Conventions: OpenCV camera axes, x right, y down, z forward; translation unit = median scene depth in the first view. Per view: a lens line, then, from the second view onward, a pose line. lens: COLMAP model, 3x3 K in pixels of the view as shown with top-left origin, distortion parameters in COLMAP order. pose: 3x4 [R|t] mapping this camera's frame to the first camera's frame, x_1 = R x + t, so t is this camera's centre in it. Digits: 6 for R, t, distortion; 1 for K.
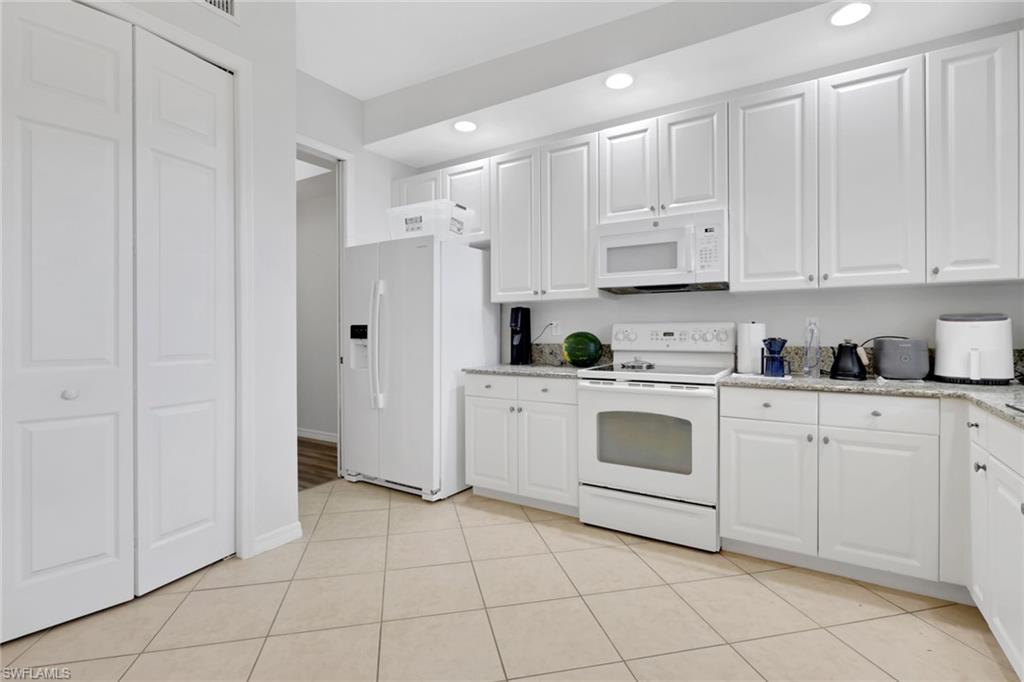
lens RADIAL K [[477.9, 0, 515.2], [0, 477.9, 329.8], [0, 0, 1]] dist [-0.003241, -0.000237]
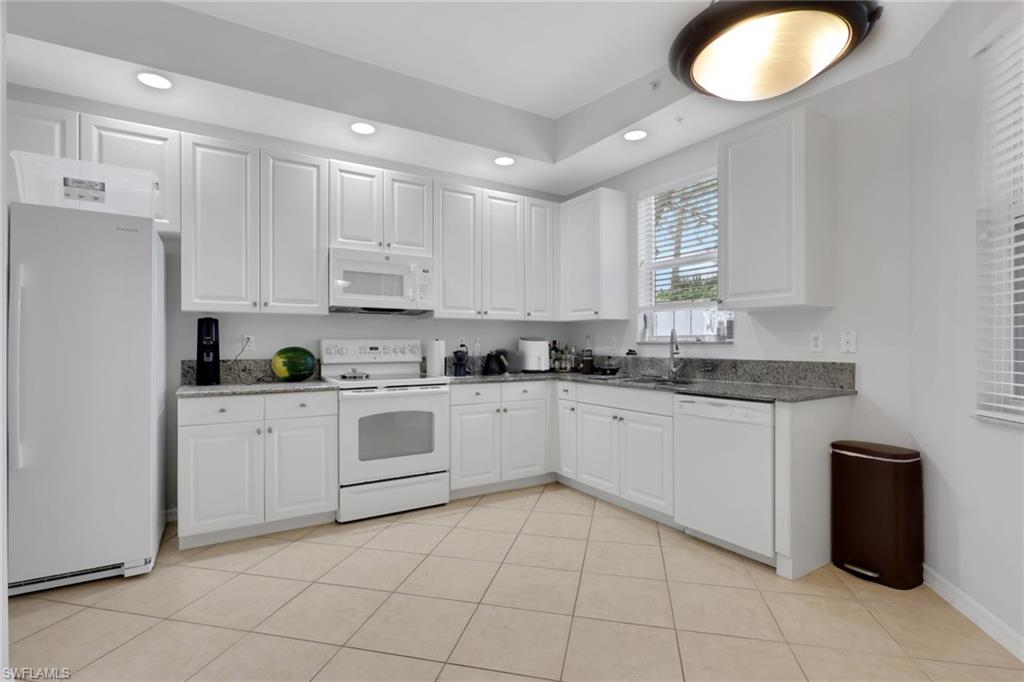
lens RADIAL K [[472.8, 0, 512.0], [0, 472.8, 341.0], [0, 0, 1]] dist [0.002345, 0.000135]
pose [[0.452813, 0.010034, 0.891549, -0.629302], [-0.003308, 0.999949, -0.009573, 0.000702], [-0.891600, 0.001386, 0.452823, 0.165578]]
